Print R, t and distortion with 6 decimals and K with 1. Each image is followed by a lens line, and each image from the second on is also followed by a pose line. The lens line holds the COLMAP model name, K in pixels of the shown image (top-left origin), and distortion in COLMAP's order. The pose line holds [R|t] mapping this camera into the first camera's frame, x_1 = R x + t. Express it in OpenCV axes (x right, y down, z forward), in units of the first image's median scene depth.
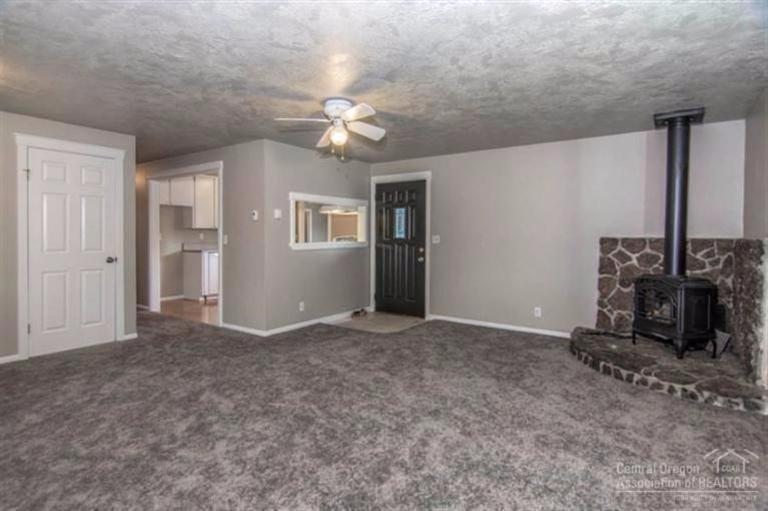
lens RADIAL K [[408.1, 0, 382.4], [0, 408.1, 236.7], [0, 0, 1]] dist [-0.000923, -0.000146]
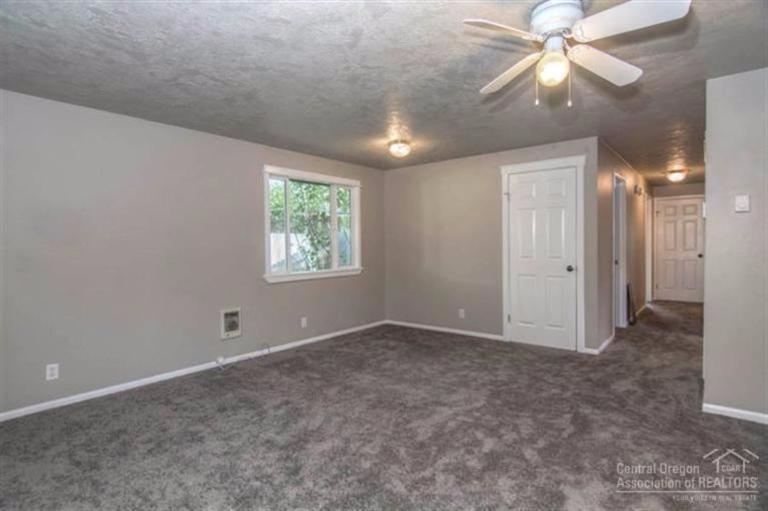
lens RADIAL K [[408.1, 0, 386.0], [0, 408.1, 252.9], [0, 0, 1]] dist [-0.000923, -0.000146]
pose [[-0.064313, 0.020951, -0.997710, 0.419195], [0.007419, 0.999762, 0.020516, -0.007325], [0.997902, -0.006083, -0.064453, 0.702725]]
